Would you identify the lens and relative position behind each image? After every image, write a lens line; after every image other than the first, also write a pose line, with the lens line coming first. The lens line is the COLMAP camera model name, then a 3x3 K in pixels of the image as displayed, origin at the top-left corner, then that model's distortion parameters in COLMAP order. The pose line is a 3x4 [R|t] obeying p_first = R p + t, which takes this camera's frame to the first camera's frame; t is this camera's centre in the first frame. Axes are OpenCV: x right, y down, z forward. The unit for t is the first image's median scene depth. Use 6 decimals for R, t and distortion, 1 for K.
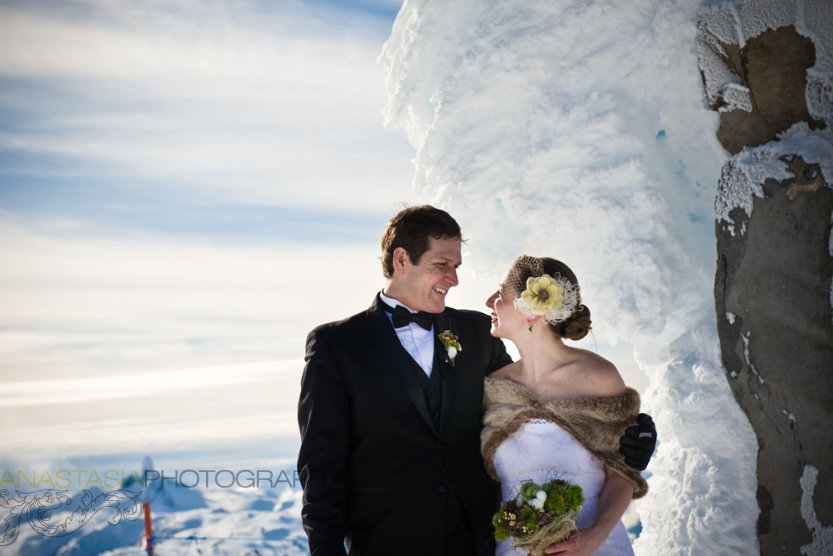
lens RADIAL K [[1734.3, 0, 418.6], [0, 1734.3, 255.8], [0, 0, 1]] dist [0.116572, 0.404658]
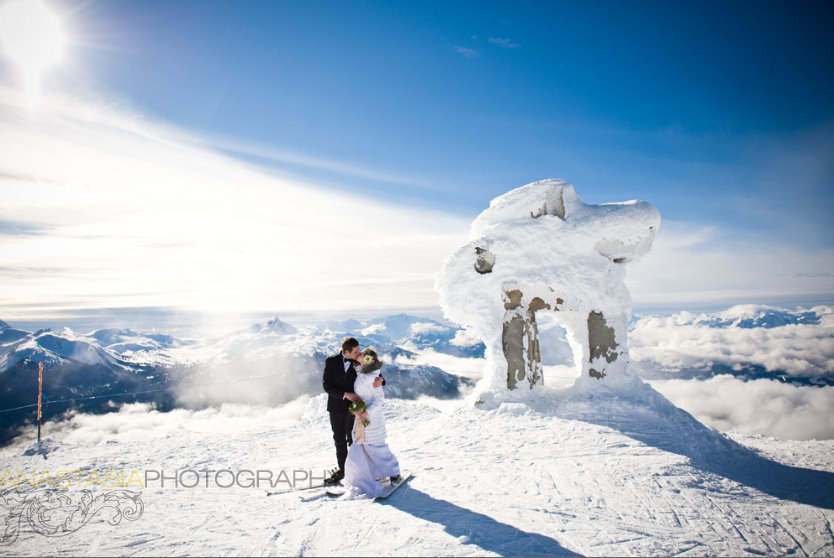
lens RADIAL K [[686.1, 0, 415.7], [0, 686.1, 249.9], [0, 0, 1]] dist [-0.002628, 0.002462]
pose [[0.995888, 0.053528, 0.073093, -0.264842], [-0.055399, 0.998180, 0.023815, -0.279961], [-0.071685, -0.027766, 0.997041, -1.087518]]
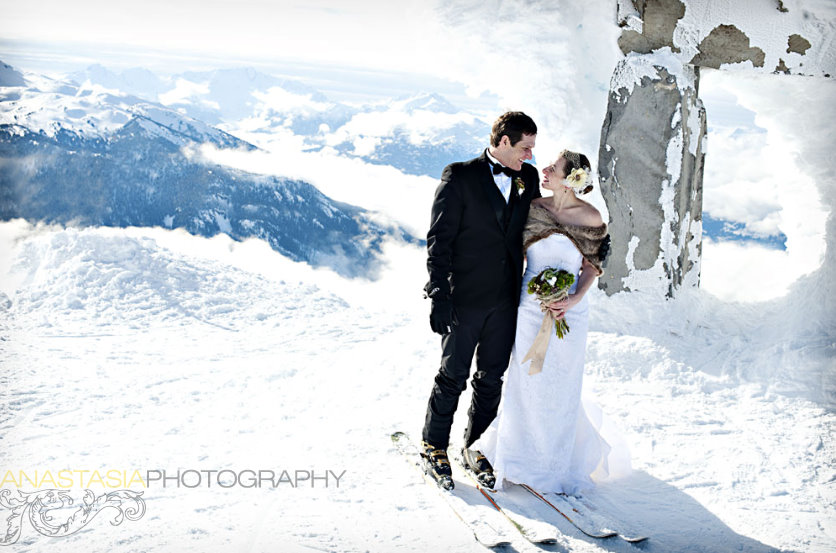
lens RADIAL K [[1376.4, 0, 418.0], [0, 1376.4, 276.5], [0, 0, 1]] dist [-0.027027, -1.289067]
pose [[0.971810, 0.124482, 0.200225, -0.268192], [-0.172203, 0.954829, 0.242175, -0.142600], [-0.161034, -0.269827, 0.949348, -0.327012]]
